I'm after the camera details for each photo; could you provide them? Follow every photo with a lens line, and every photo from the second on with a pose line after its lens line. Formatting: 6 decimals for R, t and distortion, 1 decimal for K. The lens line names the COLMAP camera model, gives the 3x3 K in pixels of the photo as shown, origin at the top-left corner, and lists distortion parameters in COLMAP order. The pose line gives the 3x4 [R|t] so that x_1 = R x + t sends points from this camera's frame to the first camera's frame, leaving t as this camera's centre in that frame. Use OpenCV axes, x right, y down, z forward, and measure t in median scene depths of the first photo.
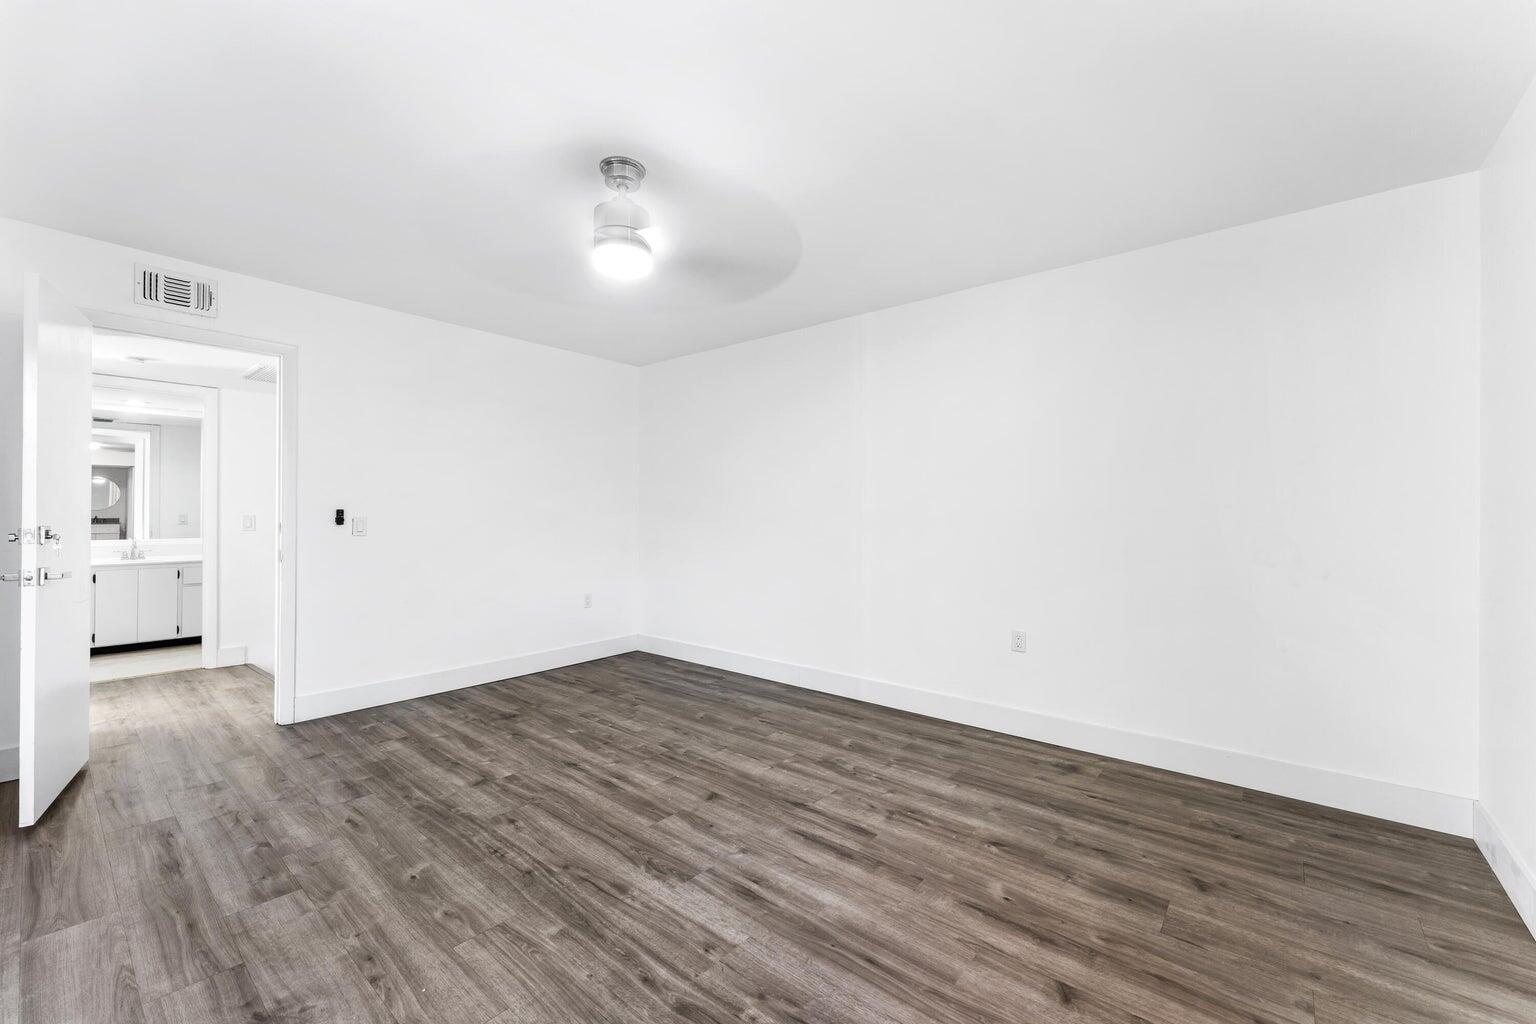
lens RADIAL K [[628.3, 0, 768.0], [0, 628.3, 512.0], [0, 0, 1]] dist [0.002180, -0.000304]
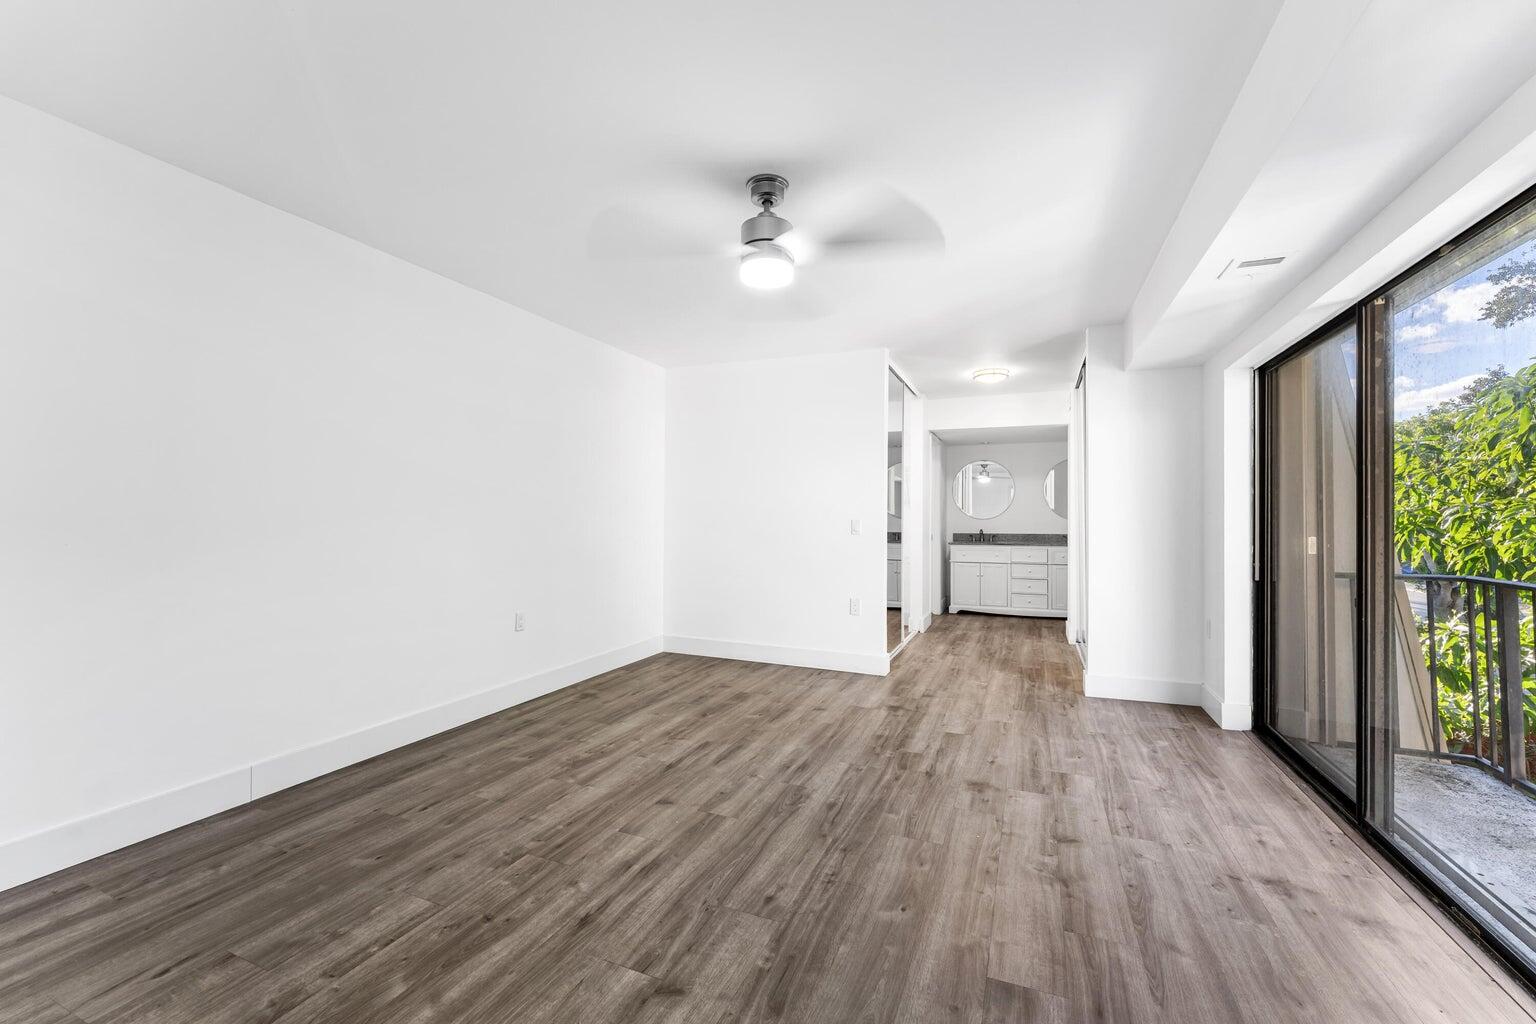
lens RADIAL K [[628.3, 0, 768.0], [0, 628.3, 512.0], [0, 0, 1]] dist [0.002180, -0.000304]
pose [[-0.304489, 0.000855, 0.952515, -1.140918], [-0.012663, 0.999908, -0.004946, -0.001952], [-0.952432, -0.013568, -0.304450, 1.215819]]
